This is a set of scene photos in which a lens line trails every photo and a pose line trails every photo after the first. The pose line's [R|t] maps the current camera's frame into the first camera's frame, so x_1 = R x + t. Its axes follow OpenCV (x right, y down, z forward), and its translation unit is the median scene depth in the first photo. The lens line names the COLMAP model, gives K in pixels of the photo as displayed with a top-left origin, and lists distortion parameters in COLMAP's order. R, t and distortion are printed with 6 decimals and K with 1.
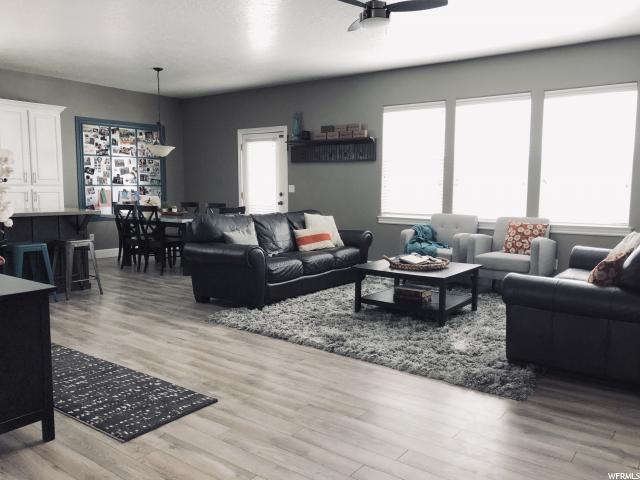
lens RADIAL K [[518.8, 0, 320.3], [0, 518.8, 241.0], [0, 0, 1]] dist [0.004321, 0.001933]
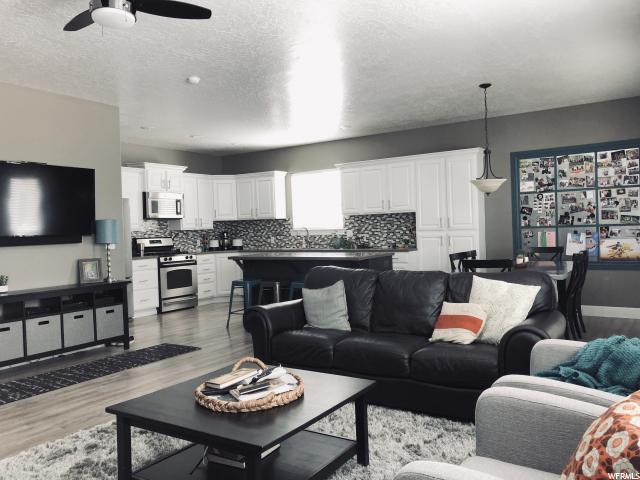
lens RADIAL K [[518.8, 0, 321.6], [0, 518.8, 239.5], [0, 0, 1]] dist [0.004321, 0.001933]
pose [[0.068456, 0.007171, -0.997628, 0.390949], [-0.074488, 0.997220, 0.002057, -0.061117], [0.994869, 0.074171, 0.068800, 0.577817]]
